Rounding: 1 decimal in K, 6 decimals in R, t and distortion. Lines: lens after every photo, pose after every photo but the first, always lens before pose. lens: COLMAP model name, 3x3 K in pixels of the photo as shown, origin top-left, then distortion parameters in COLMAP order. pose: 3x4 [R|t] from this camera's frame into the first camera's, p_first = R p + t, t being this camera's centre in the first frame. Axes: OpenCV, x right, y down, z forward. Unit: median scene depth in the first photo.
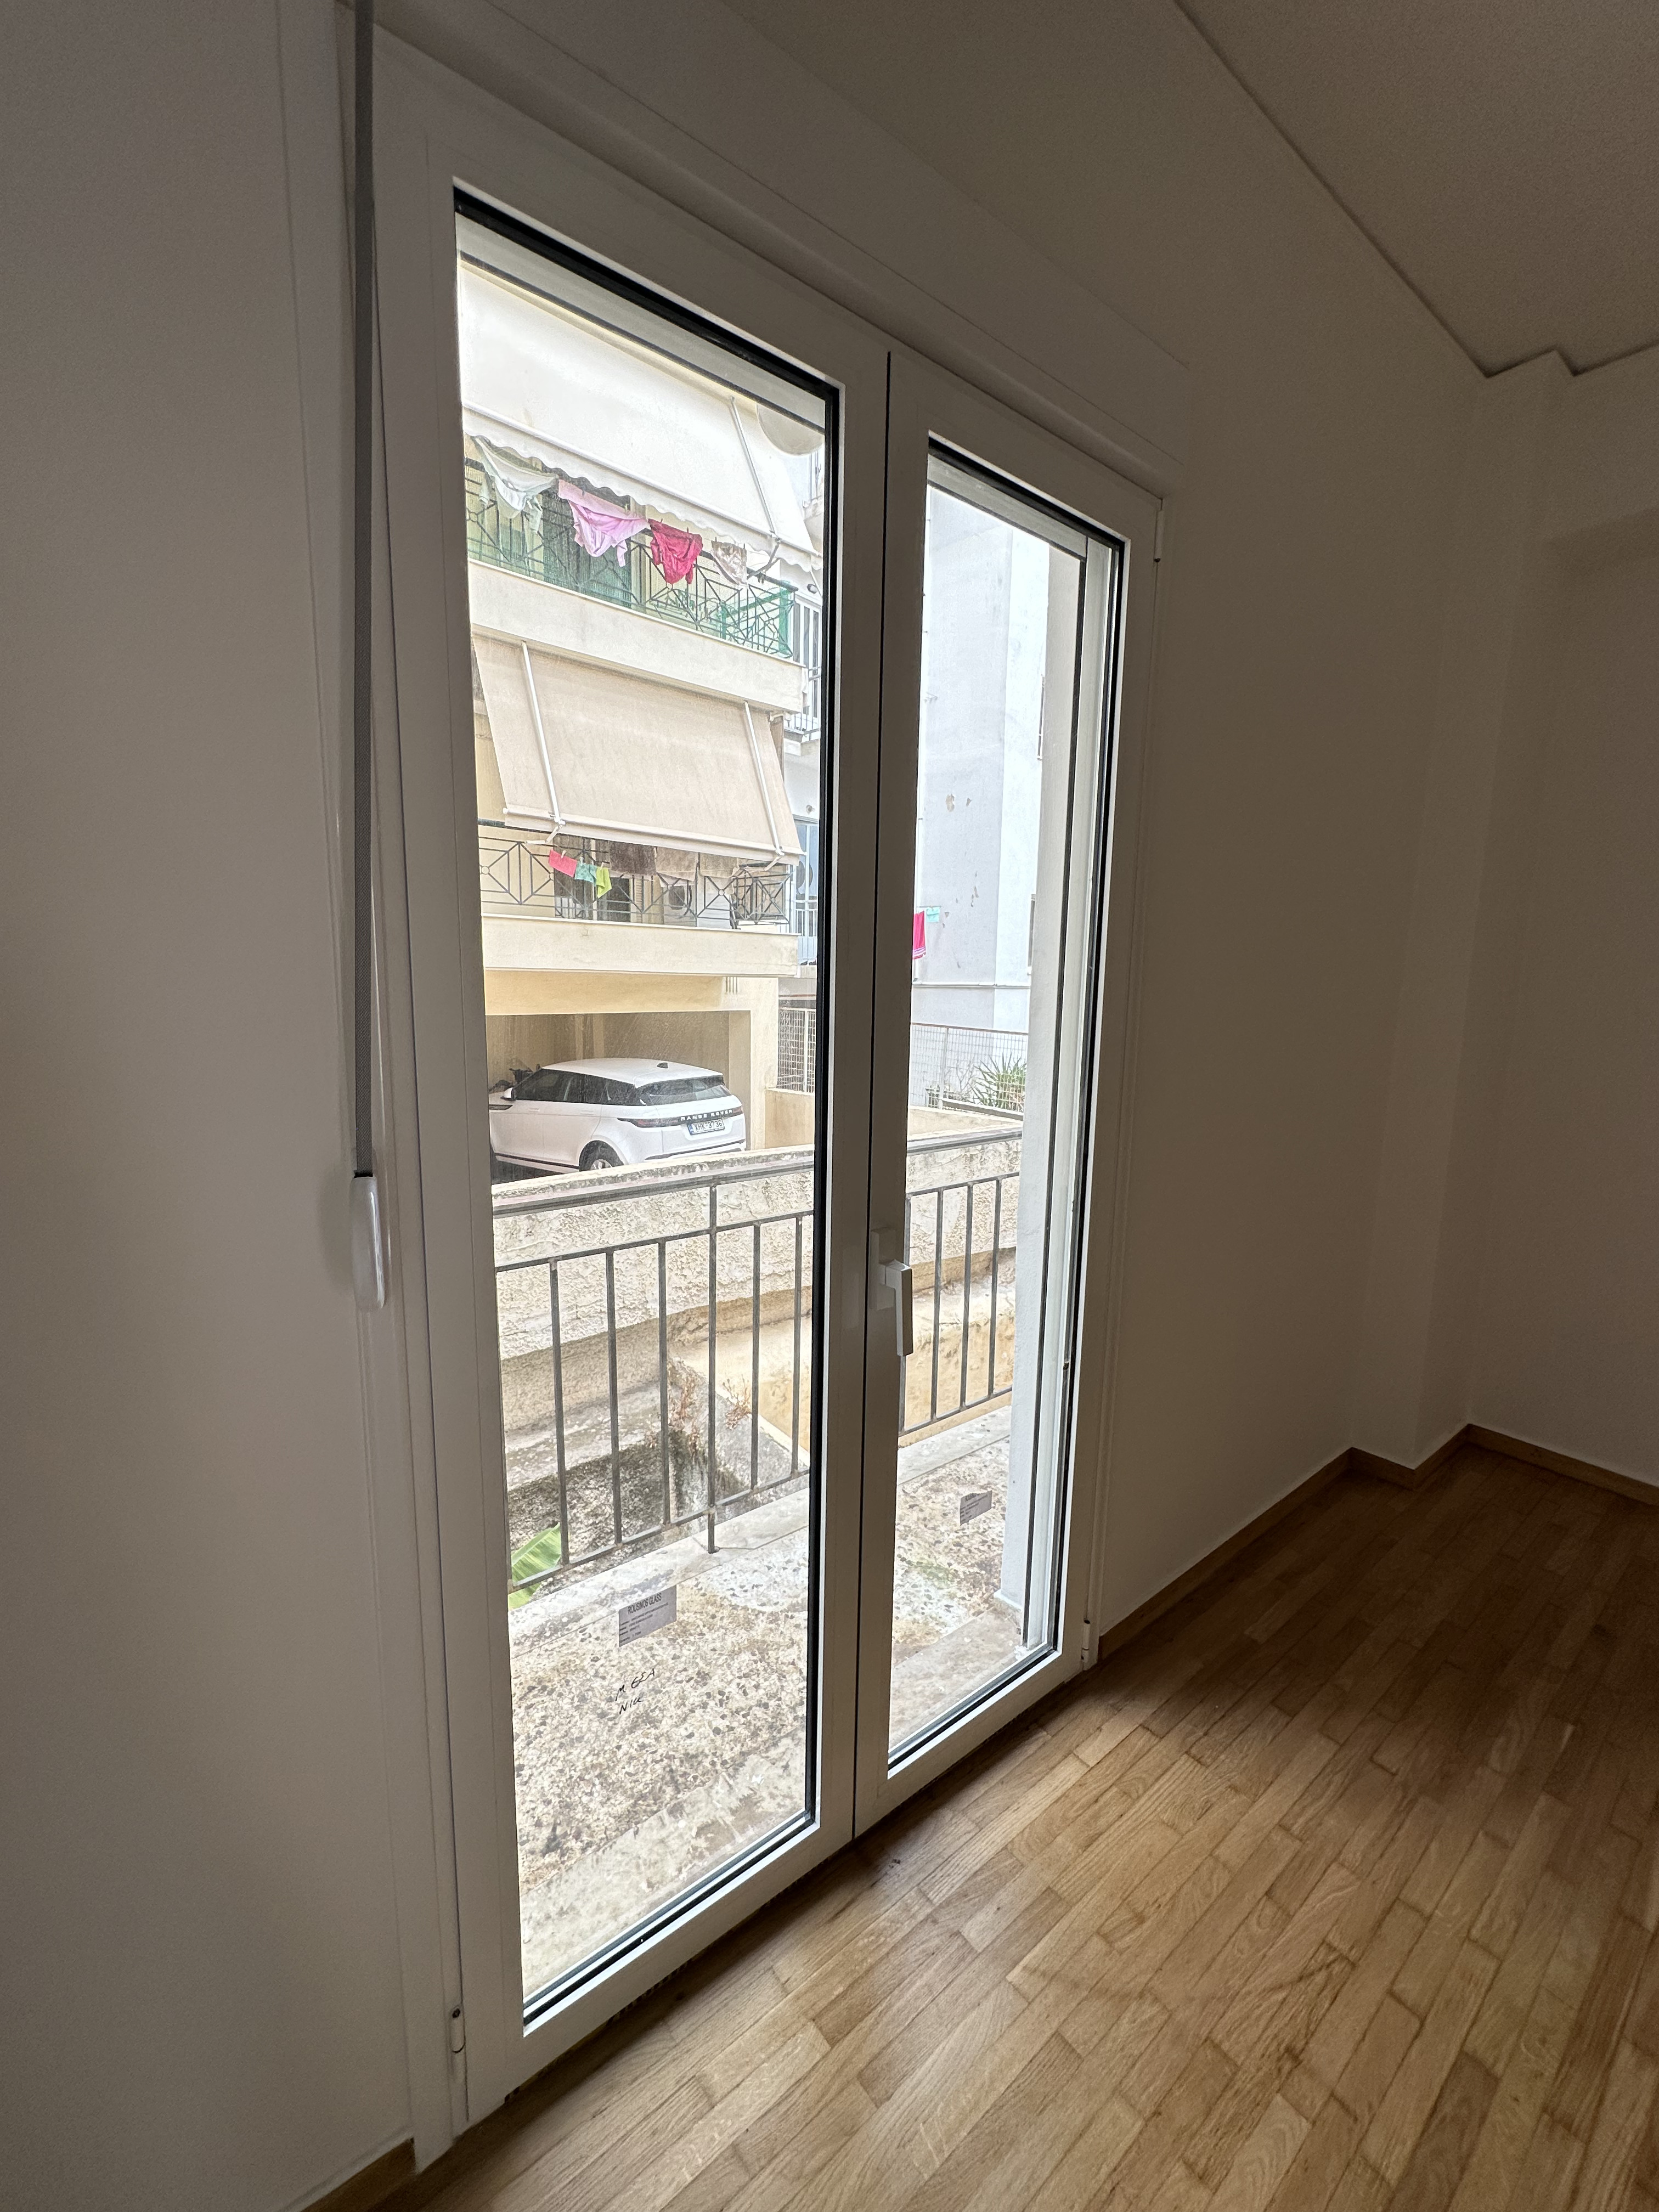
lens RADIAL K [[884.1, 0, 828.7], [0, 884.1, 1094.9], [0, 0, 1]] dist [0.000764, 0.001466]
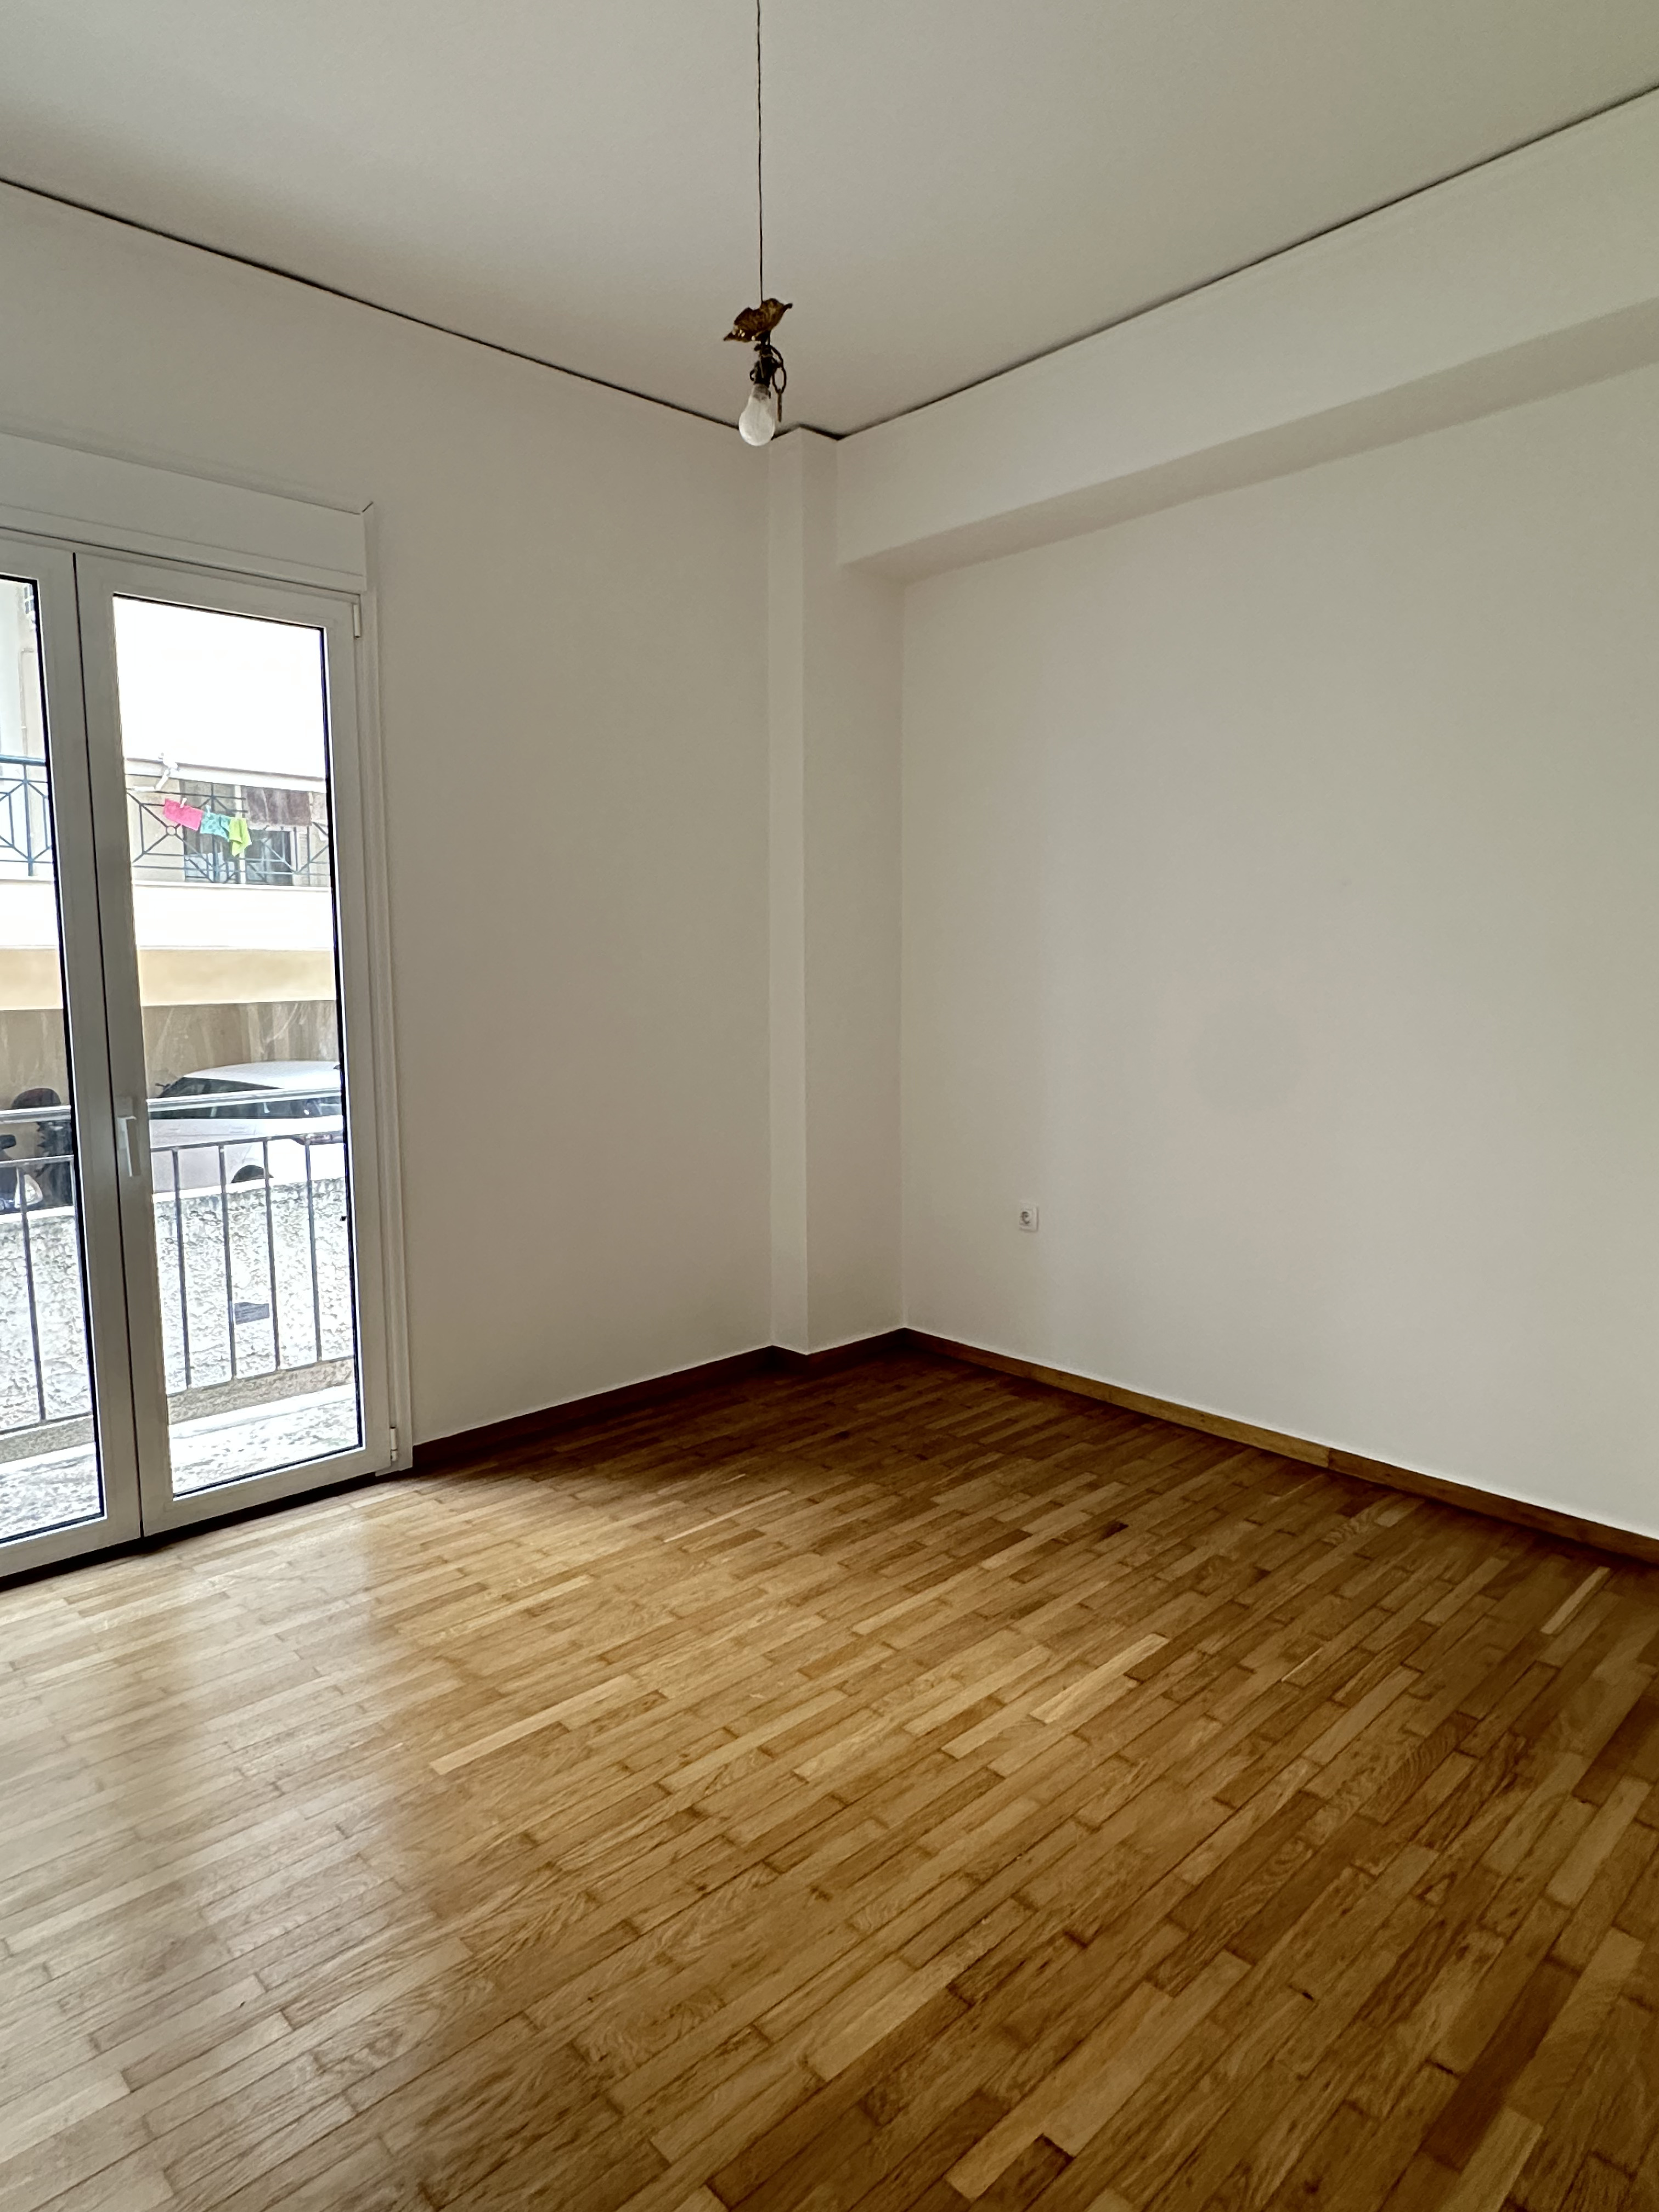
lens RADIAL K [[1278.2, 0, 851.0], [0, 1278.2, 1101.5], [0, 0, 1]] dist [-0.005349, -0.000387]
pose [[0.995015, -0.037369, 0.092457, 0.340203], [0.038551, 0.999196, -0.011035, 0.067154], [-0.091970, 0.014544, 0.995656, -0.397973]]
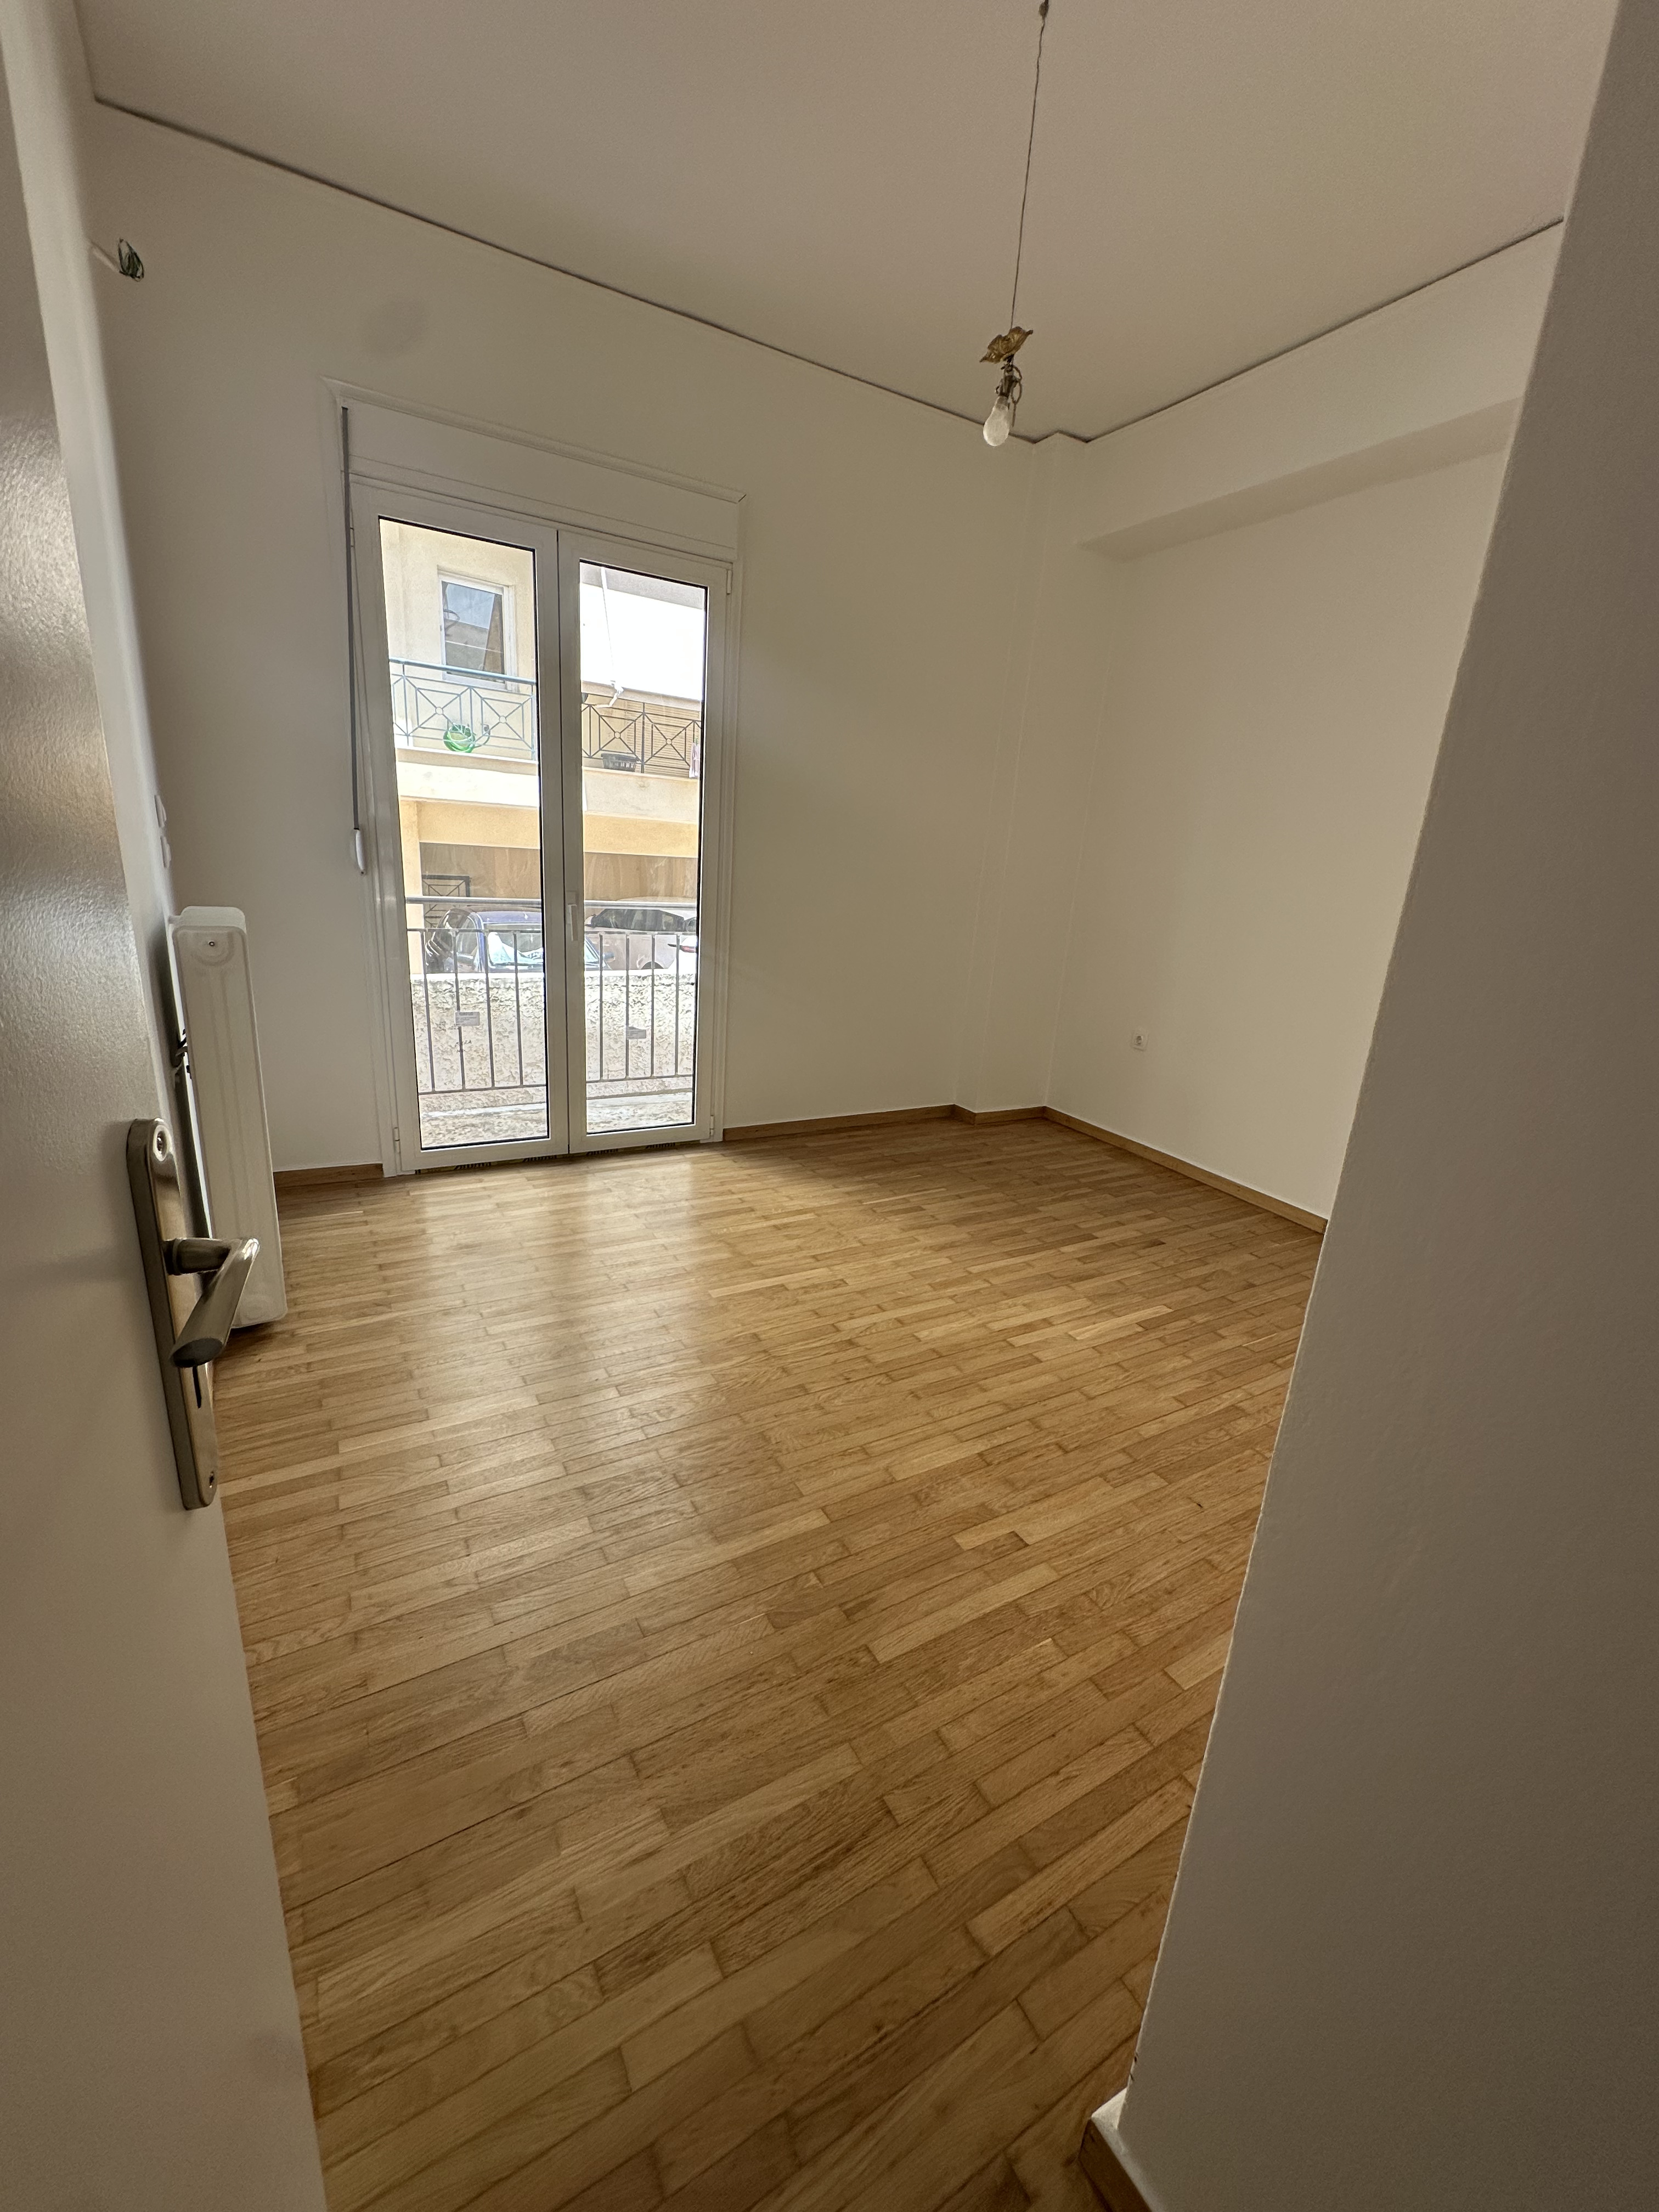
lens RADIAL K [[884.1, 0, 847.9], [0, 884.1, 1102.2], [0, 0, 1]] dist [0.000764, 0.001466]
pose [[0.988461, 0.085662, -0.124930, 0.371394], [-0.066243, 0.986149, 0.152060, 0.091032], [0.136225, -0.142030, 0.980444, -0.440663]]
